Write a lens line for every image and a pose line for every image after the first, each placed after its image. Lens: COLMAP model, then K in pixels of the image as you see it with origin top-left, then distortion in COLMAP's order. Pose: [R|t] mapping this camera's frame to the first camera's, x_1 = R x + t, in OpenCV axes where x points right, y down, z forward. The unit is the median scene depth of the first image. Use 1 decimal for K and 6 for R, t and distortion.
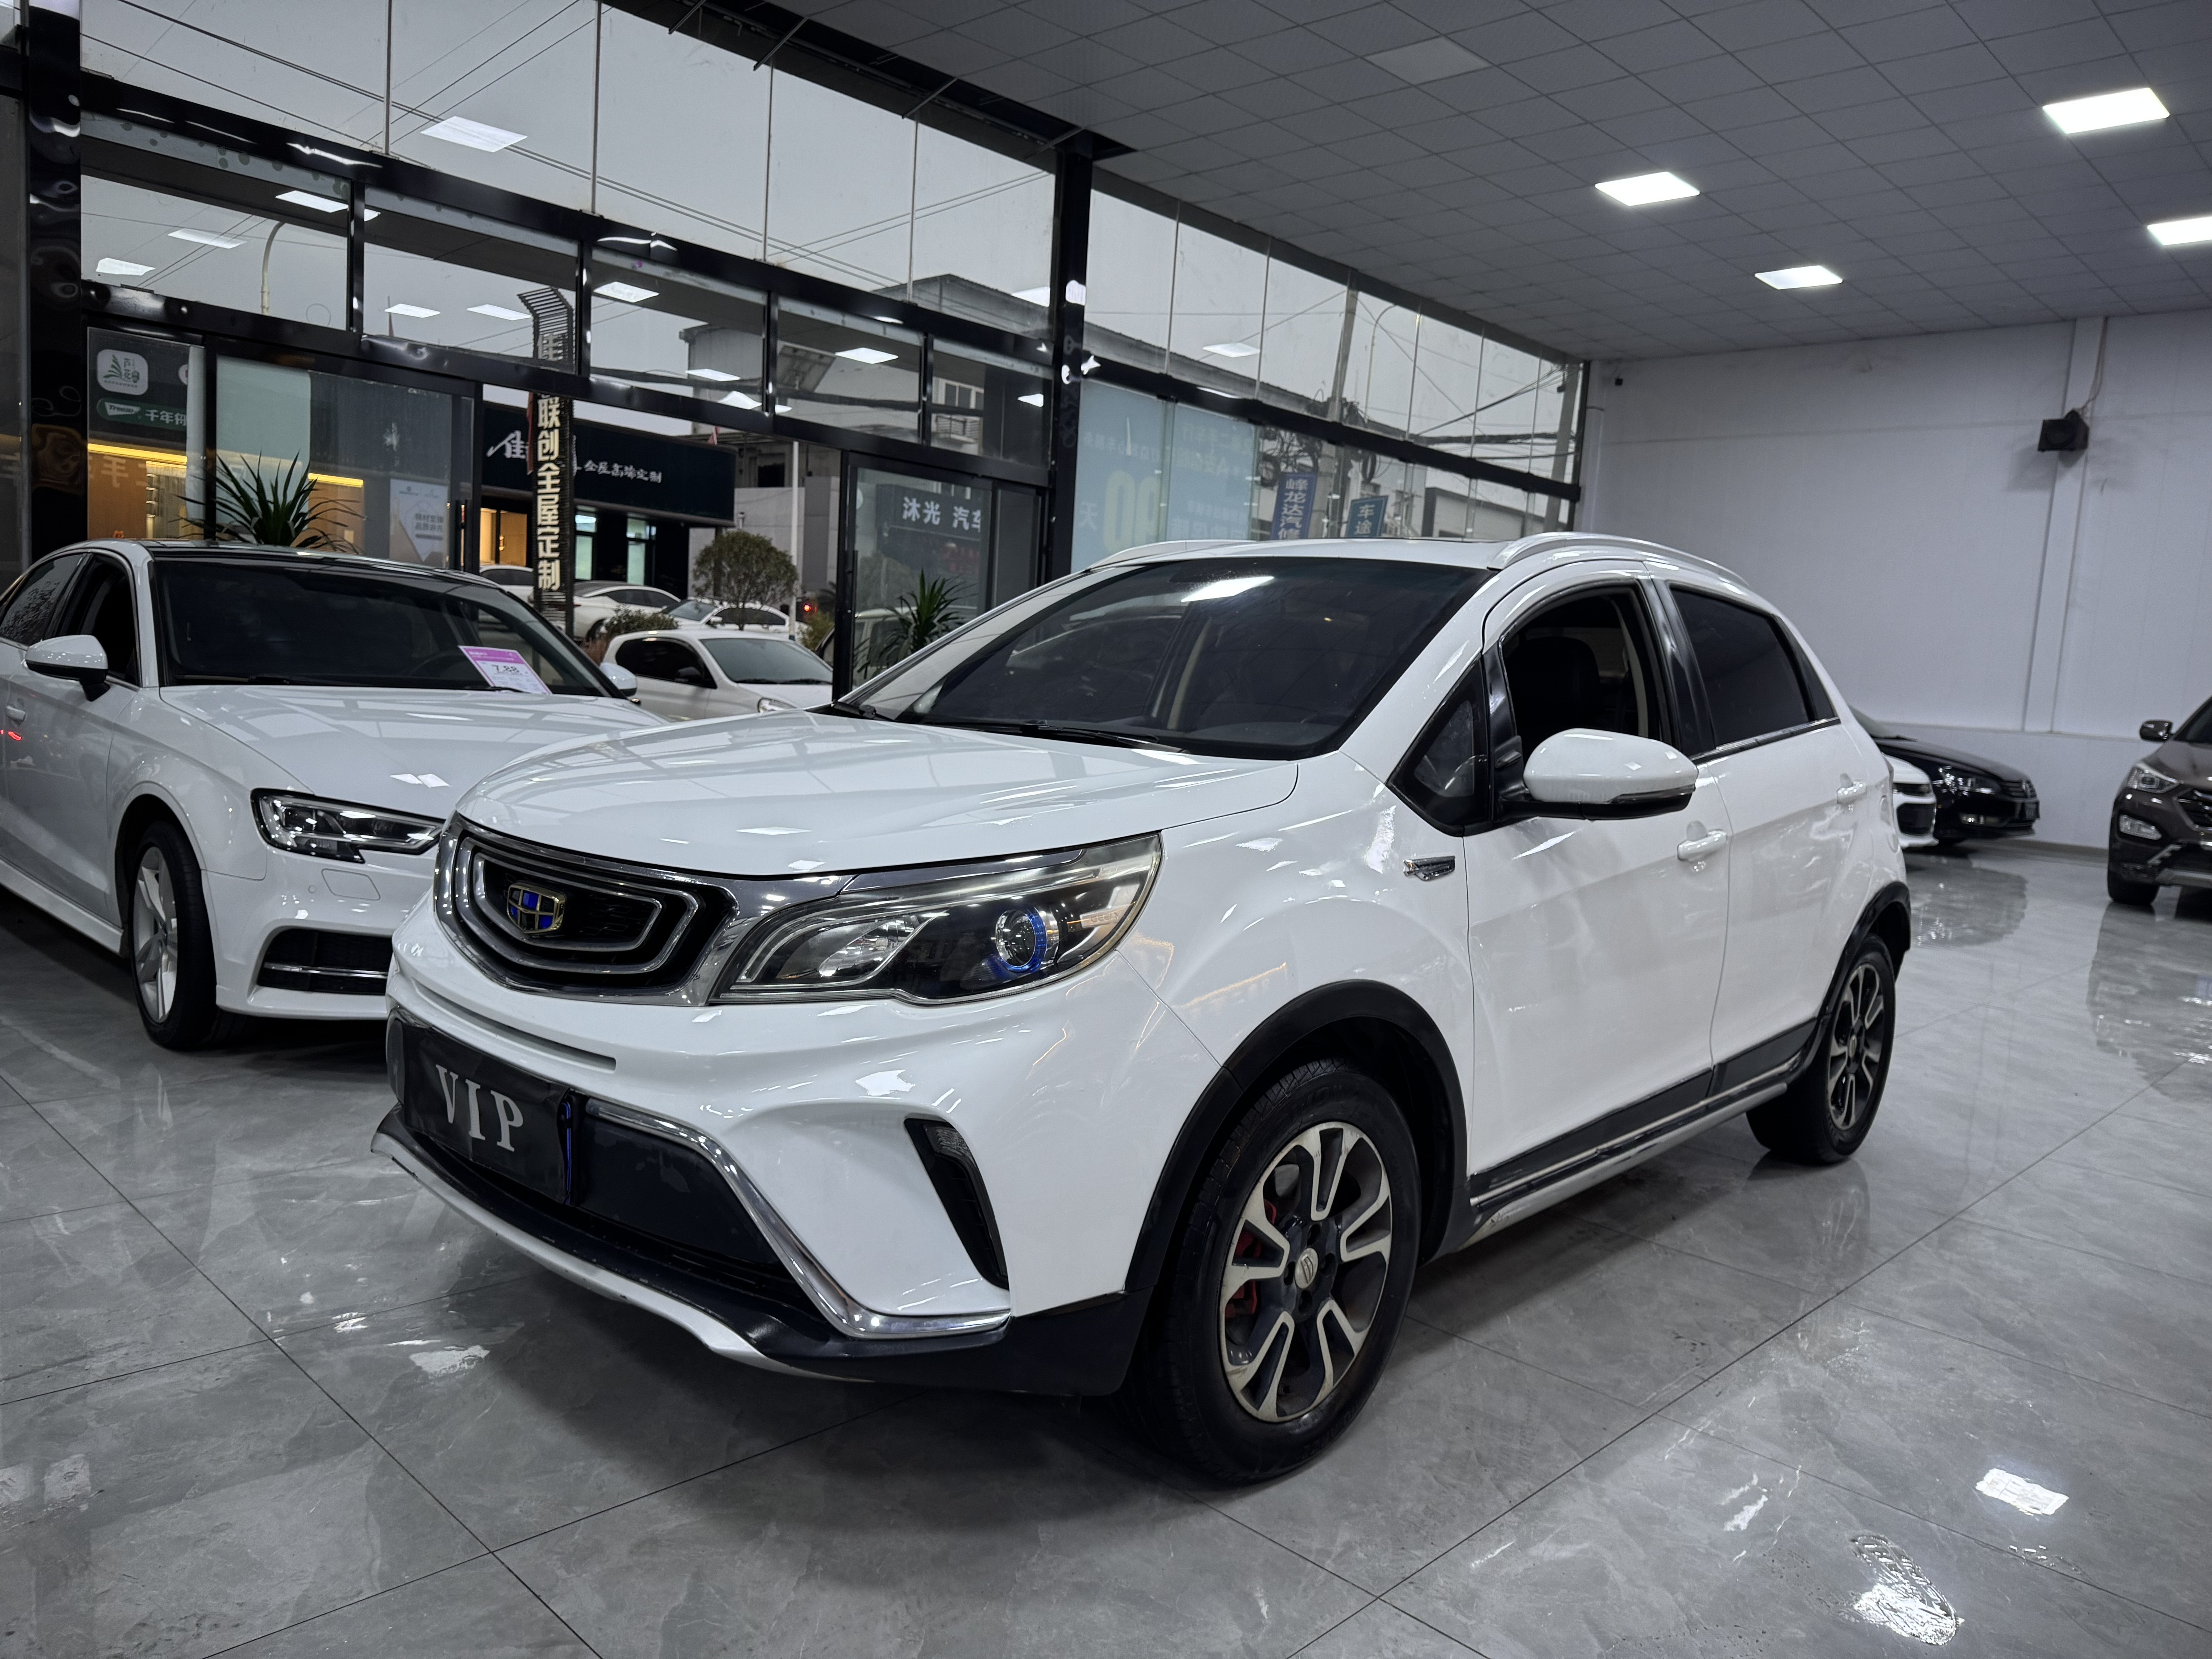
lens RADIAL K [[1537.0, 0, 1106.0], [0, 1537.0, 829.5], [0, 0, 1]] dist [0.035523, -0.048446]
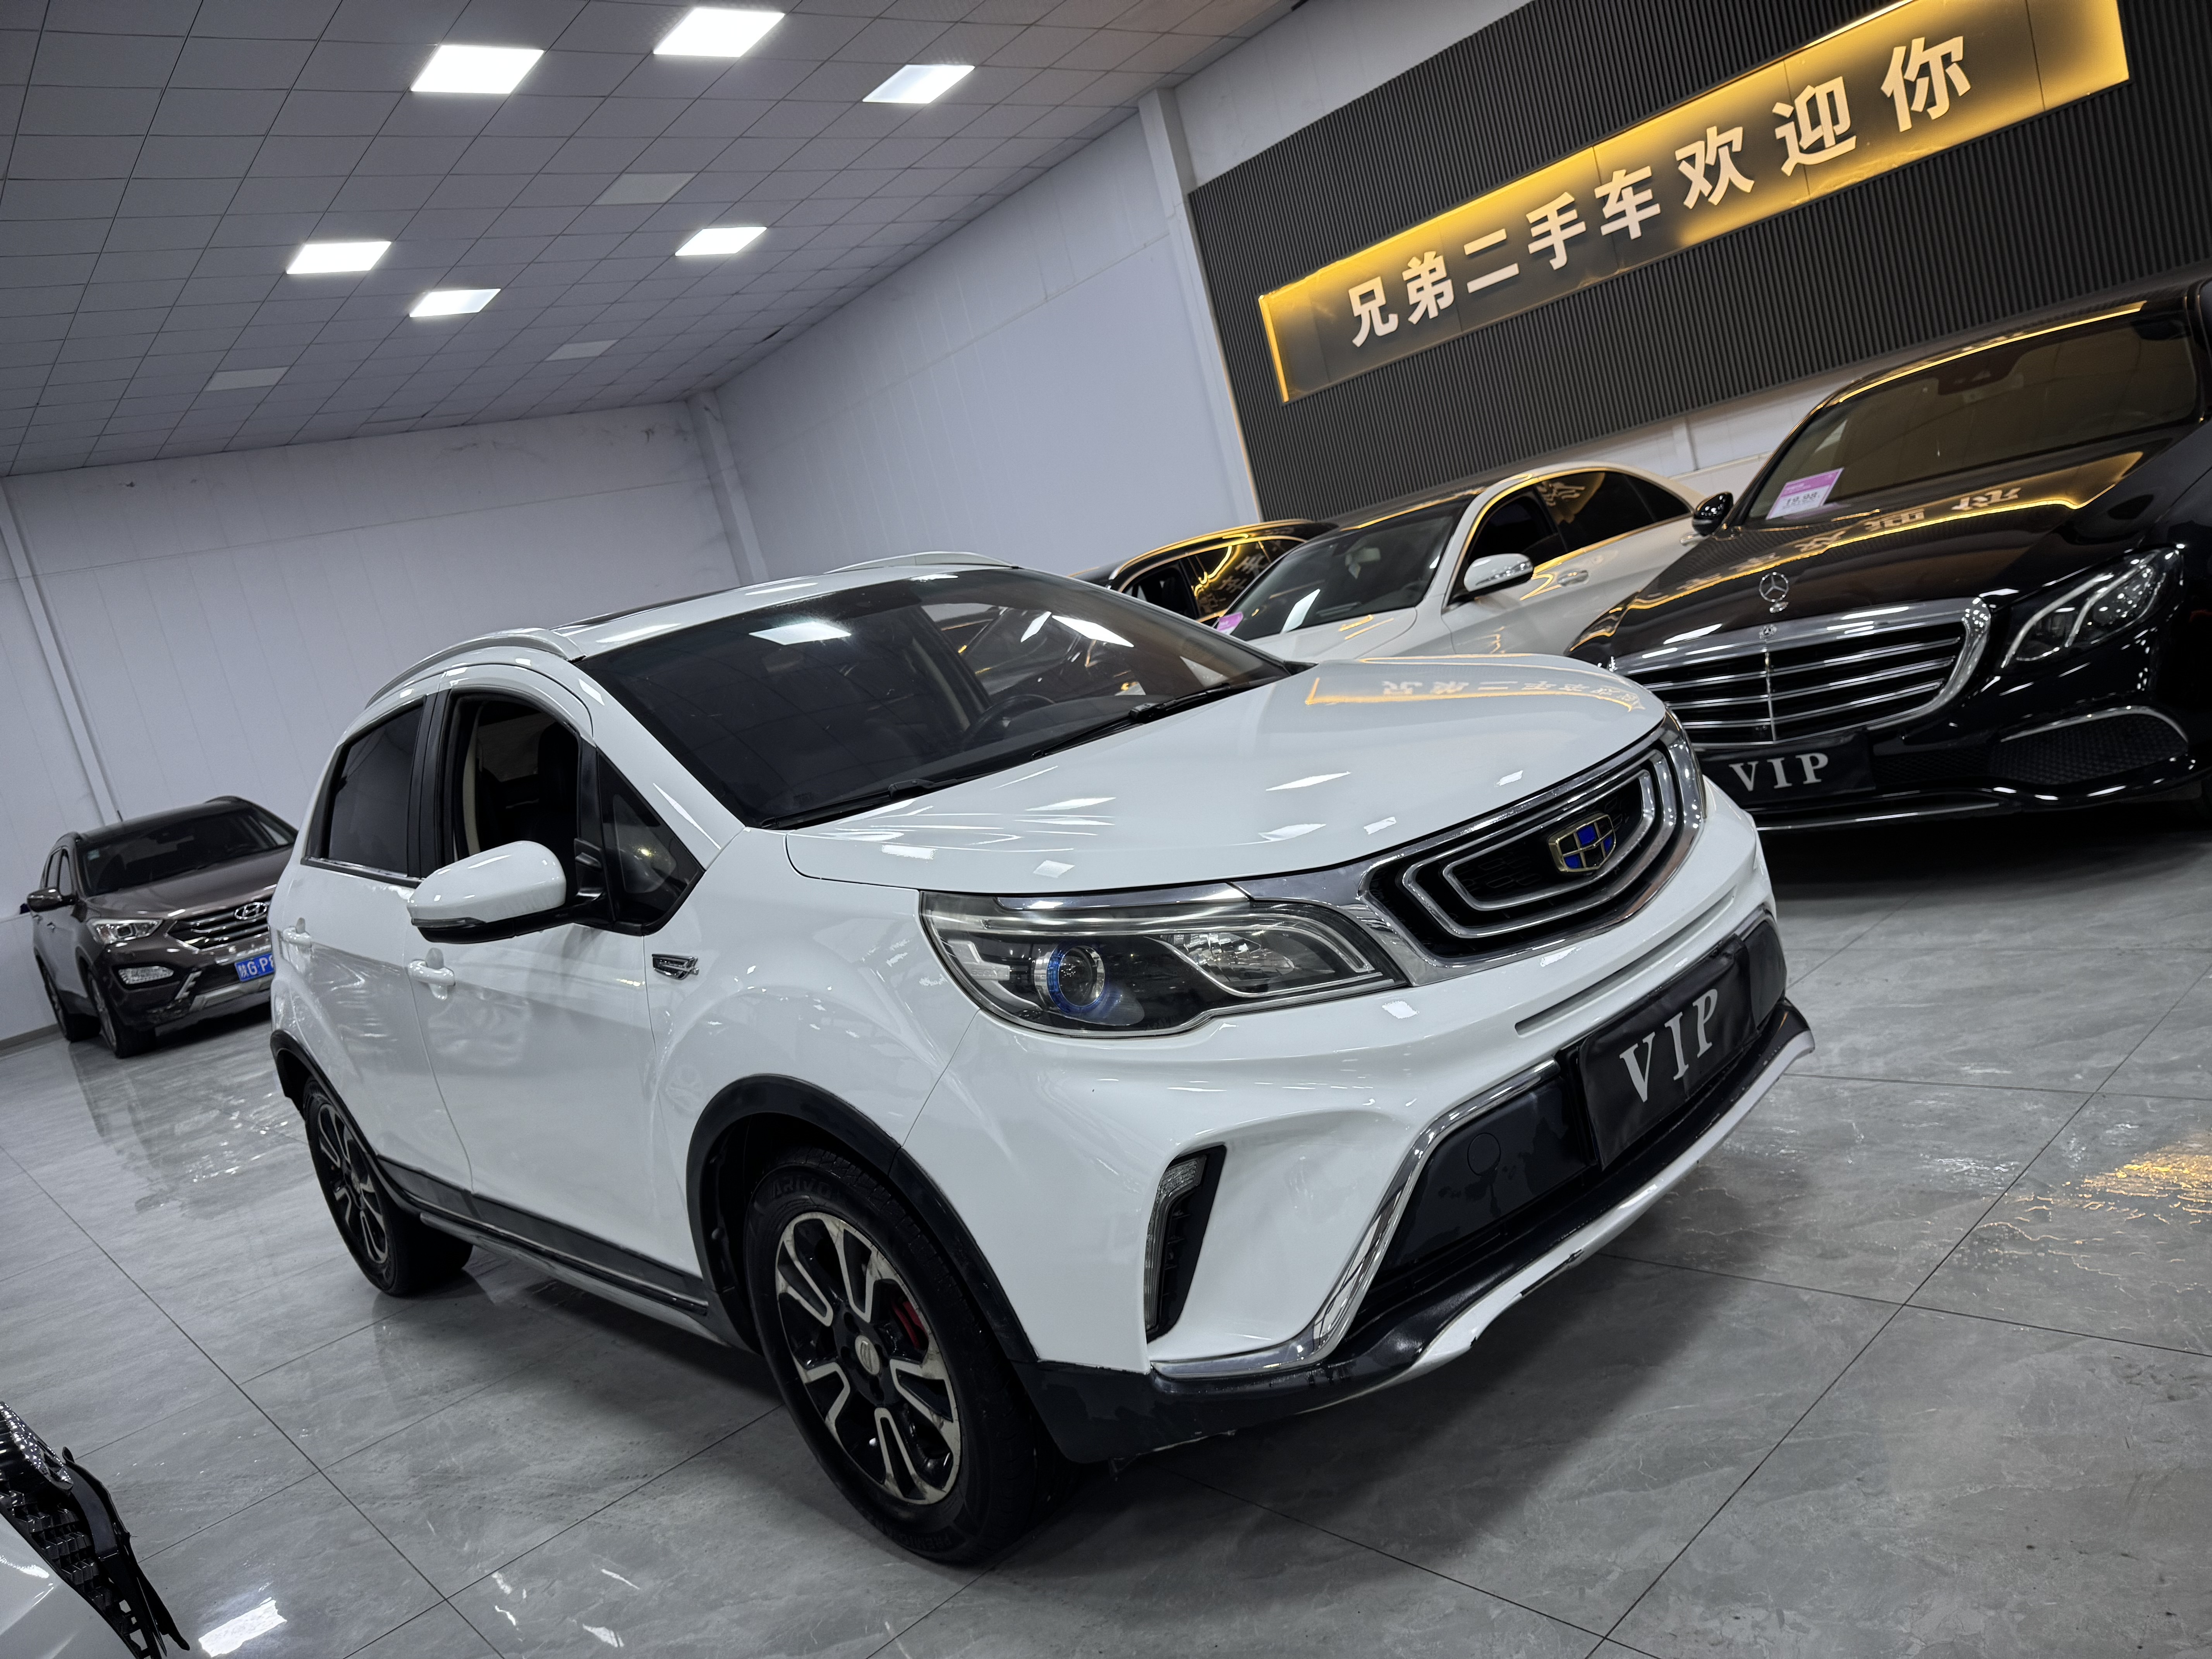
lens RADIAL K [[1562.5, 0, 1079.8], [0, 1562.5, 836.2], [0, 0, 1]] dist [0.004590, -0.002207]
pose [[0.085336, -0.212230, 0.973487, -0.216625], [0.348532, 0.921680, 0.170383, -0.036613], [-0.933404, 0.324752, 0.152622, 0.186086]]
